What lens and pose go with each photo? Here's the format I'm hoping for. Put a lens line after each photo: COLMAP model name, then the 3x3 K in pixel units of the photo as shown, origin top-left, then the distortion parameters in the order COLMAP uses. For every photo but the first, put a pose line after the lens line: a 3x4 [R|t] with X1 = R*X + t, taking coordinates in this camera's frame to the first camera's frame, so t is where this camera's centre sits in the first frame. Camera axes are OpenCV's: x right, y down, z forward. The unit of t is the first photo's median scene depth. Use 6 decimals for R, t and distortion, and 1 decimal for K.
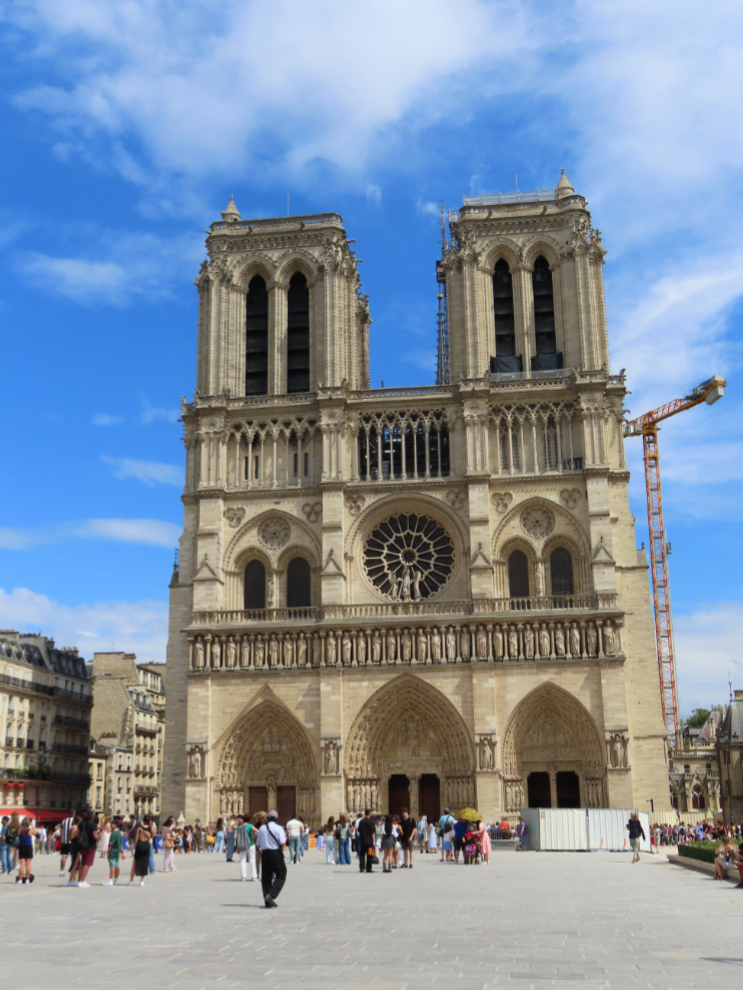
lens RADIAL K [[1149.4, 0, 371.5], [0, 1149.4, 495.0], [0, 0, 1]] dist [-0.015133, -0.010092]
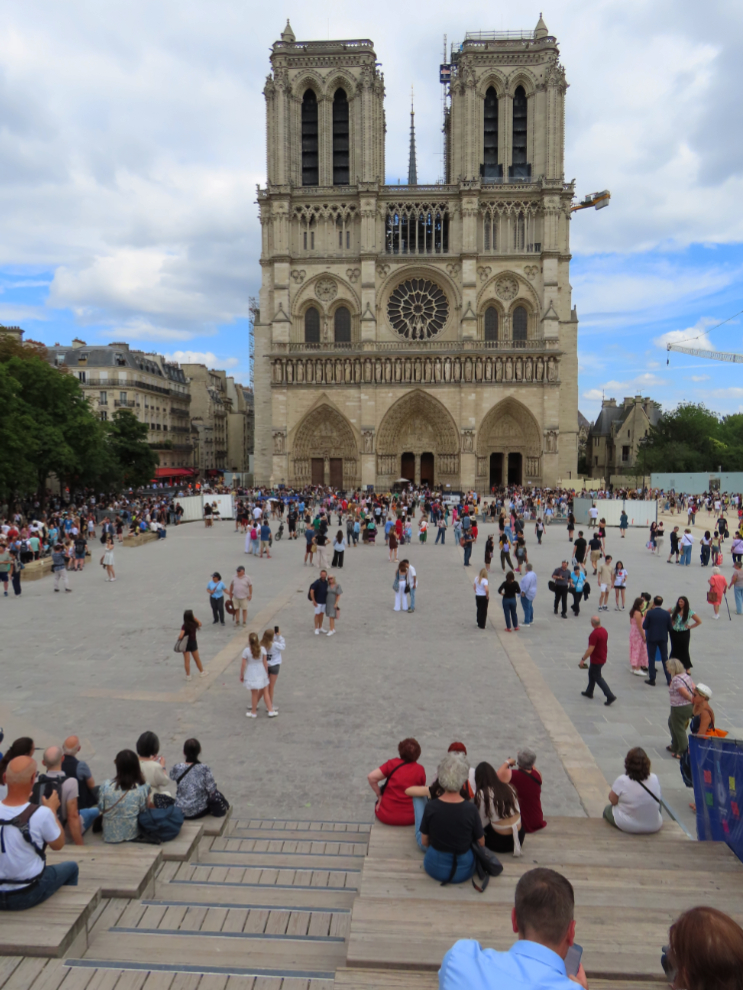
lens RADIAL K [[685.9, 0, 371.5], [0, 685.9, 495.0], [0, 0, 1]] dist [-0.007382, 0.000651]
pose [[0.995803, 0.009647, 0.091009, -0.104785], [-0.038468, 0.946437, 0.320588, -0.000542], [-0.083041, -0.322744, 0.942836, 0.092793]]
